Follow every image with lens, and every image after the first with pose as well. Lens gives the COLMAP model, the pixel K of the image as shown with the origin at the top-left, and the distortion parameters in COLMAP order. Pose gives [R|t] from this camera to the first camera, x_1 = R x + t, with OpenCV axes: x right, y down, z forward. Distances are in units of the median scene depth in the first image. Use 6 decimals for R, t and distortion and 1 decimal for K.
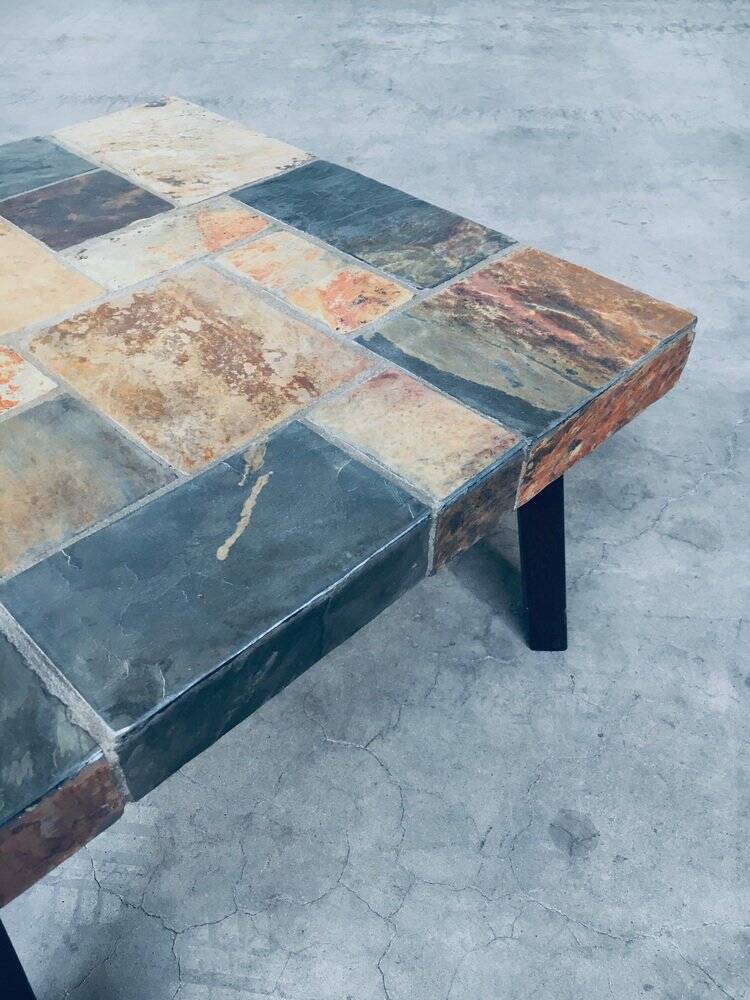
lens RADIAL K [[862.2, 0, 375.0], [0, 862.2, 500.0], [0, 0, 1]] dist [0.084017, -0.130671]
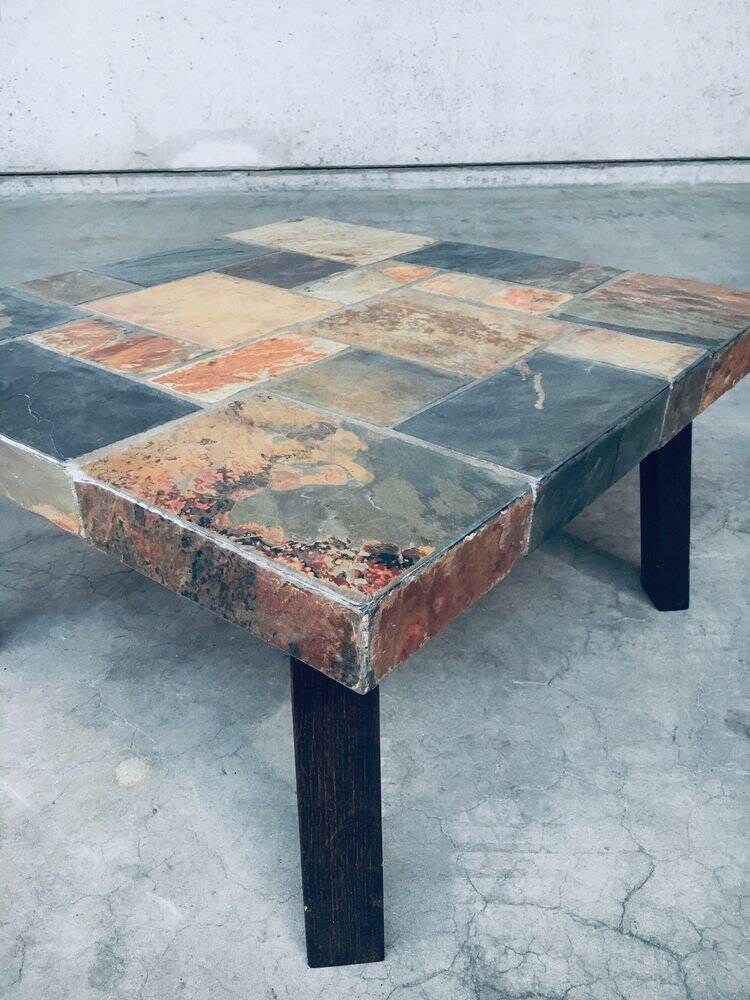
lens RADIAL K [[862.2, 0, 375.0], [0, 862.2, 500.0], [0, 0, 1]] dist [0.084017, -0.130671]
pose [[0.993925, -0.059152, 0.092811, -0.308972], [0.079252, 0.969809, -0.230627, 0.271668], [-0.076367, 0.236582, 0.968606, -0.154319]]
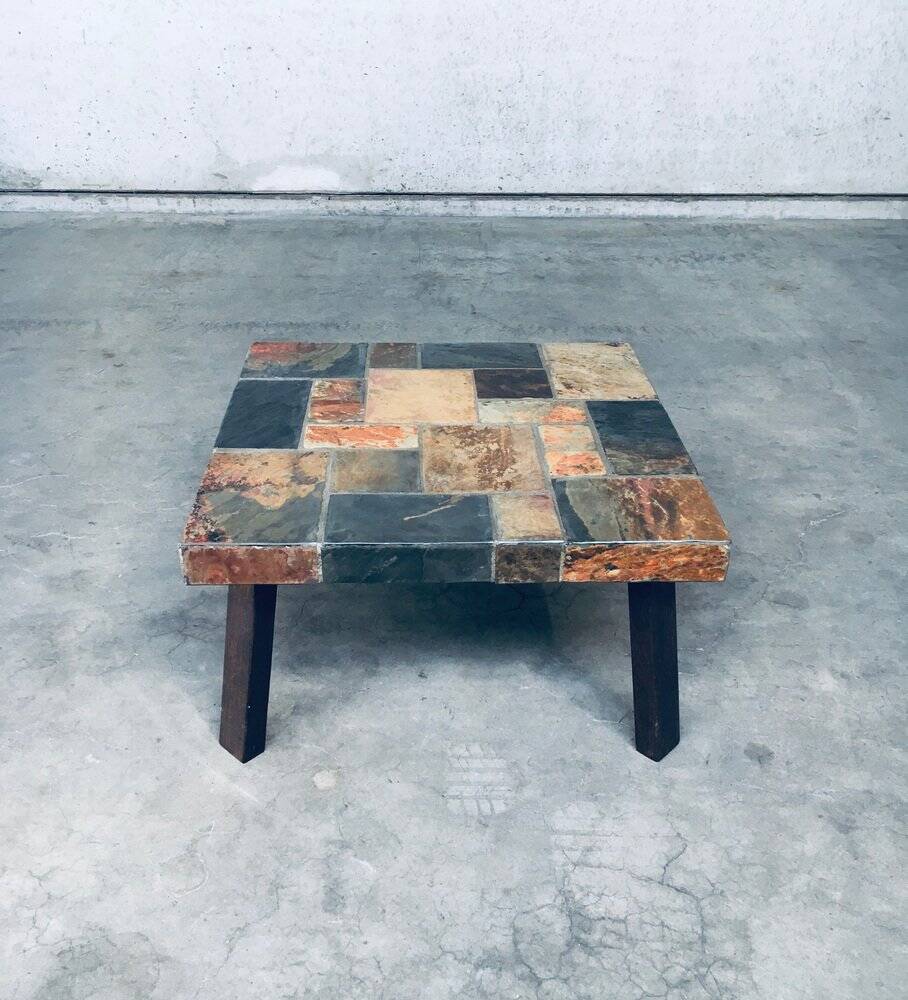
lens RADIAL K [[1059.8, 0, 447.8], [0, 1059.8, 435.4], [0, 0, 1]] dist [0.084510, -0.124358]
pose [[0.992503, -0.033231, 0.117616, -0.491135], [0.066093, 0.955411, -0.287786, 0.297839], [-0.102808, 0.293402, 0.950445, -0.893520]]
